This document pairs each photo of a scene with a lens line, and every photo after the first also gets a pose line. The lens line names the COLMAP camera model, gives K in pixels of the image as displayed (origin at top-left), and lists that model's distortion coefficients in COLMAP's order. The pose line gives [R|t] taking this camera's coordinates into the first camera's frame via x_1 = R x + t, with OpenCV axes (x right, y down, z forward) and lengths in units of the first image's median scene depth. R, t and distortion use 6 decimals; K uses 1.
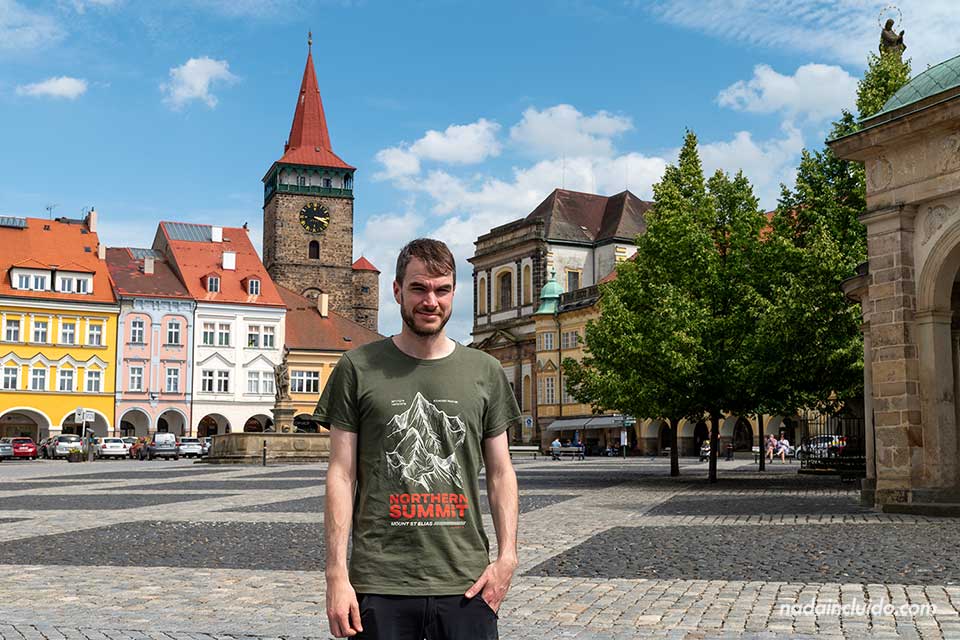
lens RADIAL K [[1745.0, 0, 480.0], [0, 1745.0, 320.0], [0, 0, 1]] dist [-0.337477, 0.018841]
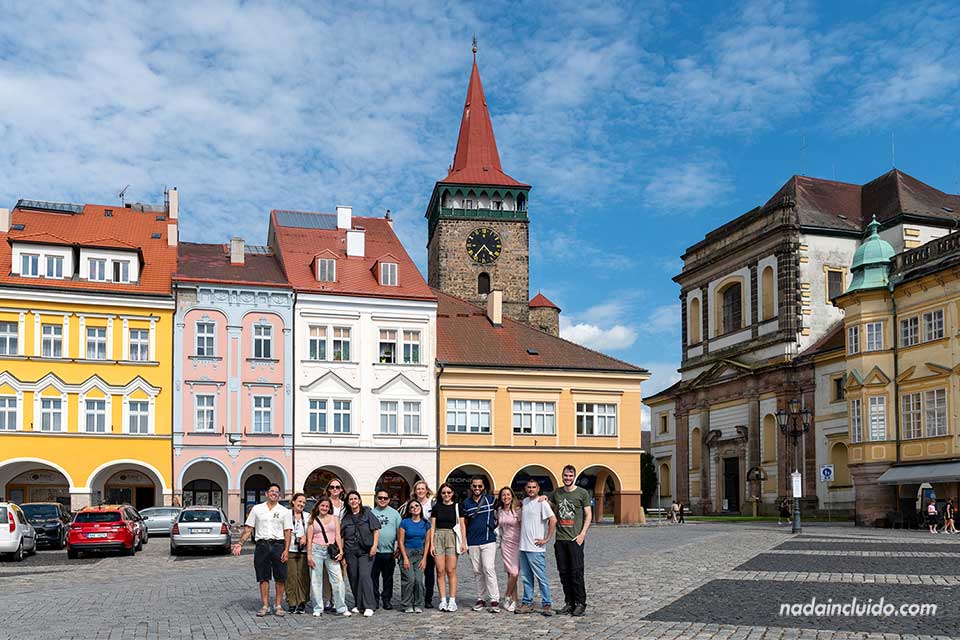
lens RADIAL K [[2014.6, 0, 480.0], [0, 2014.6, 320.0], [0, 0, 1]] dist [-0.239092, 0.006922]
pose [[0.995201, -0.012387, -0.097069, -0.022812], [0.010262, 0.999697, -0.022362, 0.016781], [0.097316, 0.021259, 0.995026, 0.252053]]
